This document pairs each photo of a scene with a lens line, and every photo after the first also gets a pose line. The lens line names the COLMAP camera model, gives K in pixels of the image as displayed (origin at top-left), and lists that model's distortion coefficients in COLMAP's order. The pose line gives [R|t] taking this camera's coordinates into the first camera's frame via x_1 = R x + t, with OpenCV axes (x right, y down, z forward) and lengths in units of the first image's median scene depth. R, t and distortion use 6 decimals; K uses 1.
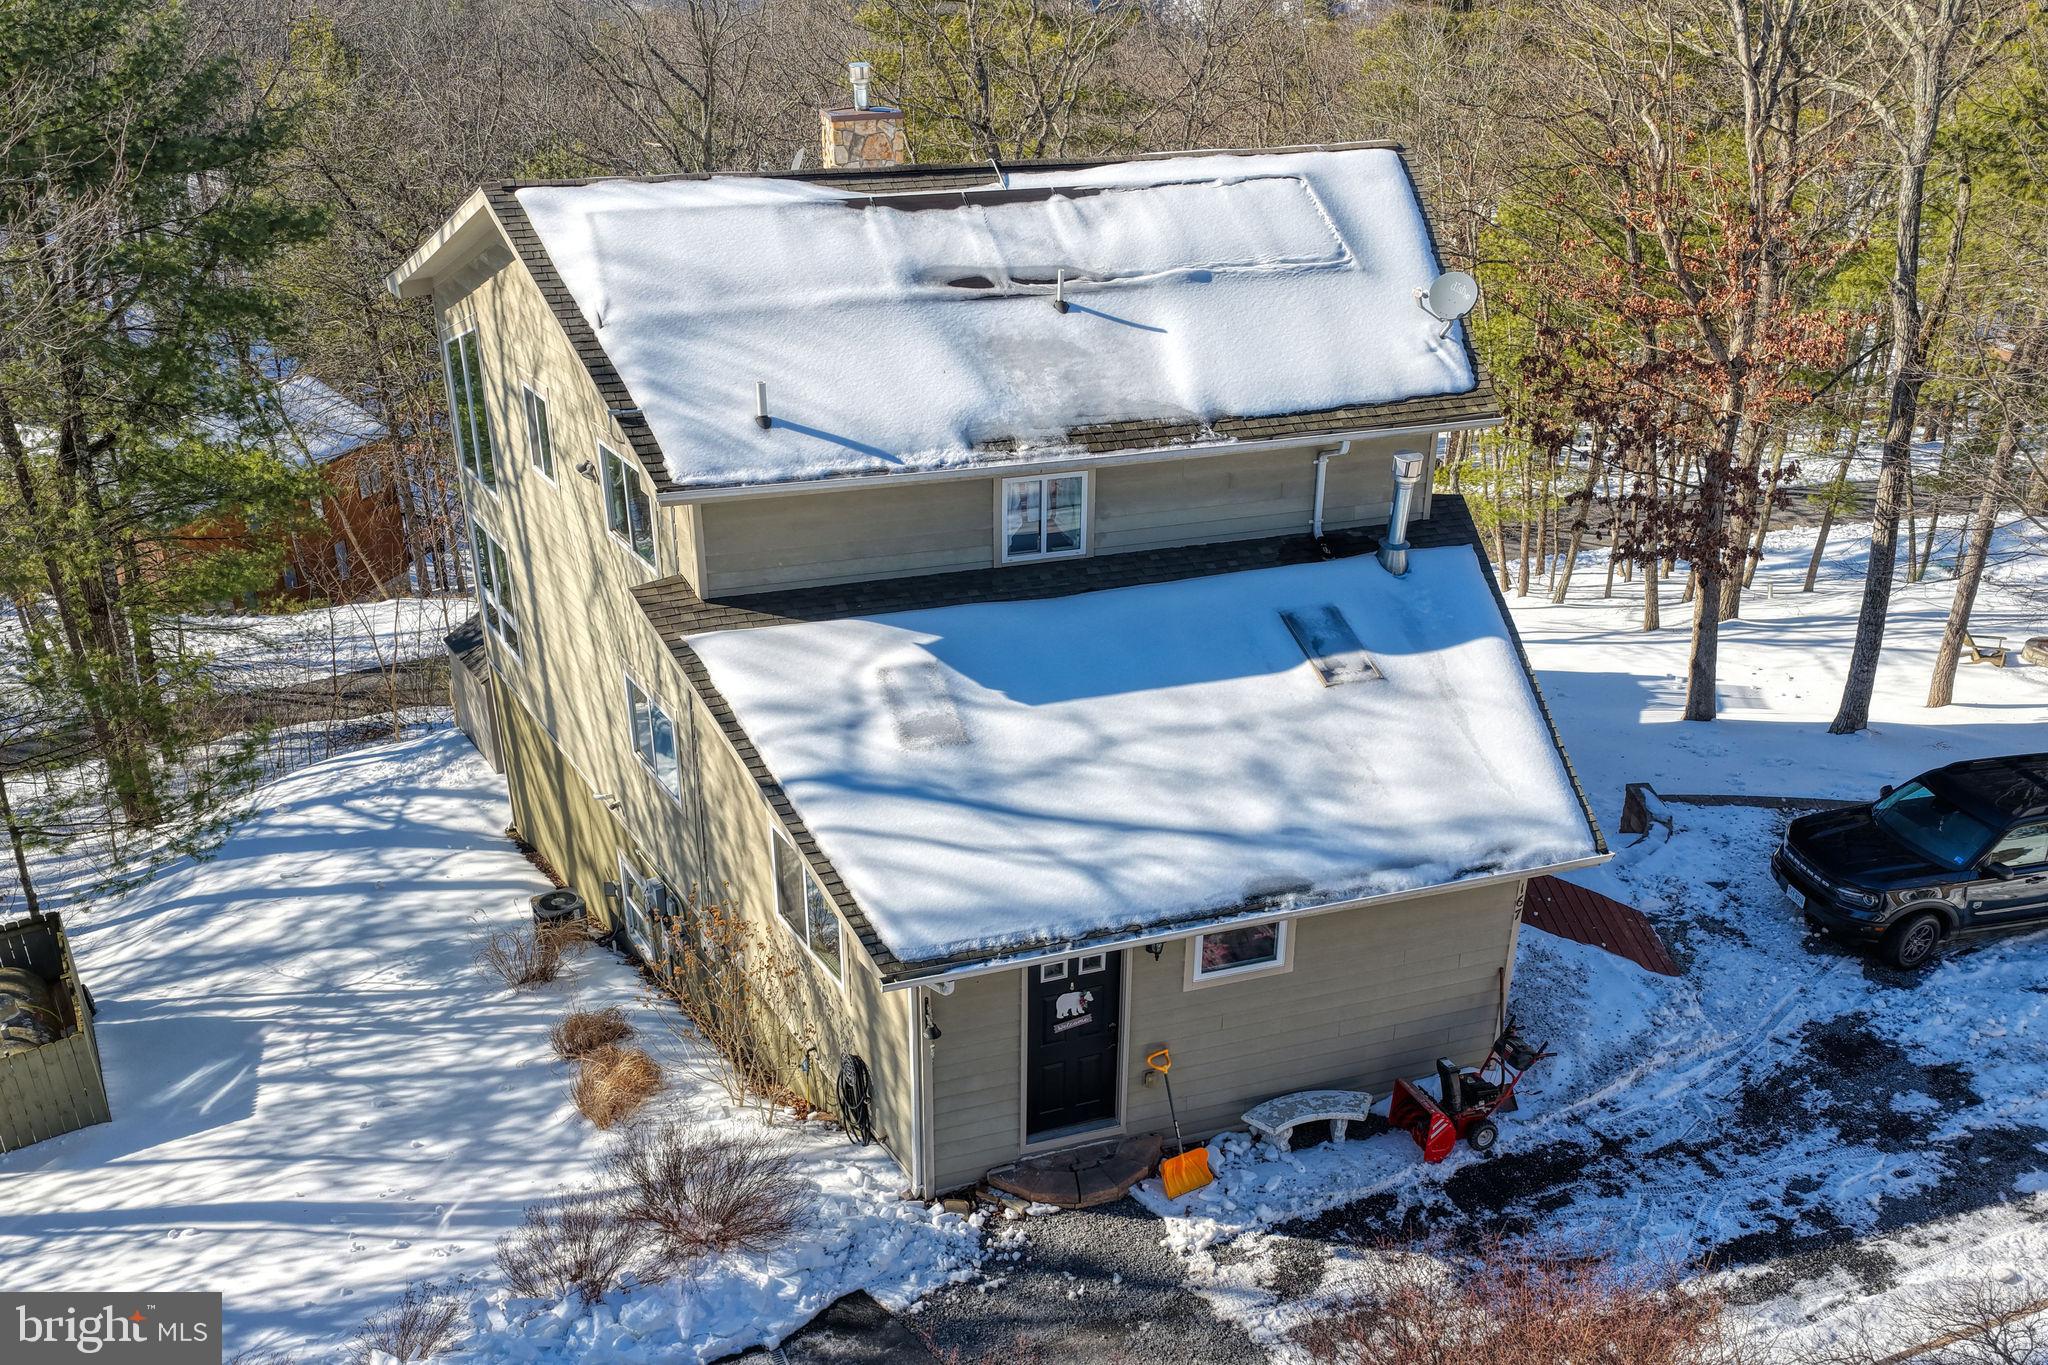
lens RADIAL K [[1700.9, 0, 1024.0], [0, 1700.9, 682.5], [0, 0, 1]] dist [-0.004972, 0.030889]
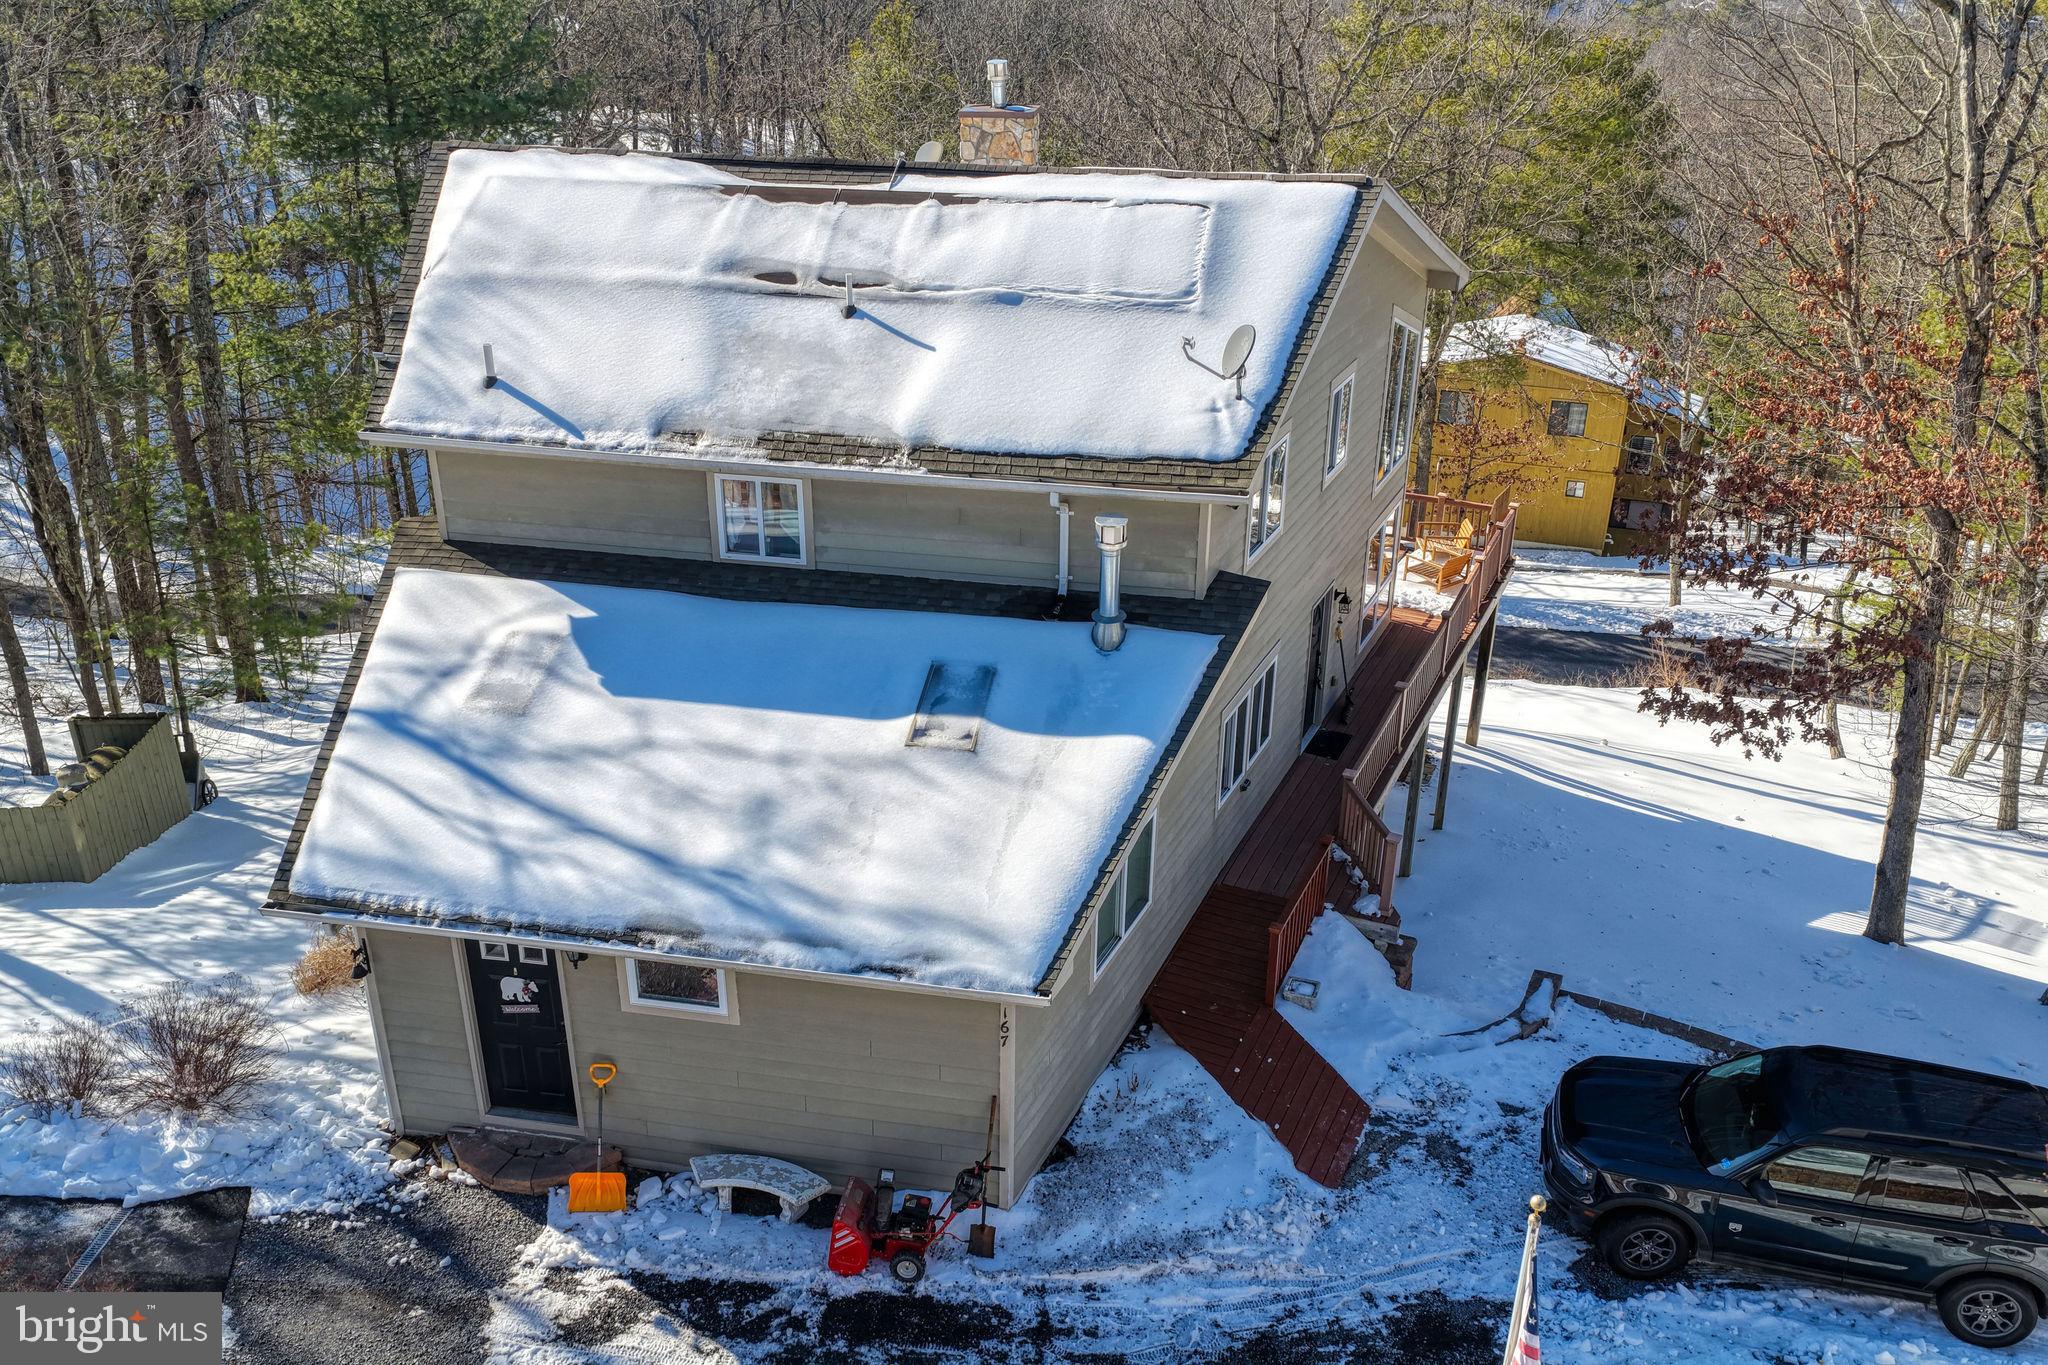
lens RADIAL K [[1700.9, 0, 1024.0], [0, 1700.9, 682.5], [0, 0, 1]] dist [-0.004972, 0.030889]
pose [[0.886558, 0.204969, -0.414733, 0.595559], [-0.205940, 0.977622, 0.042931, -0.081738], [0.414251, 0.047349, 0.908930, 0.181193]]
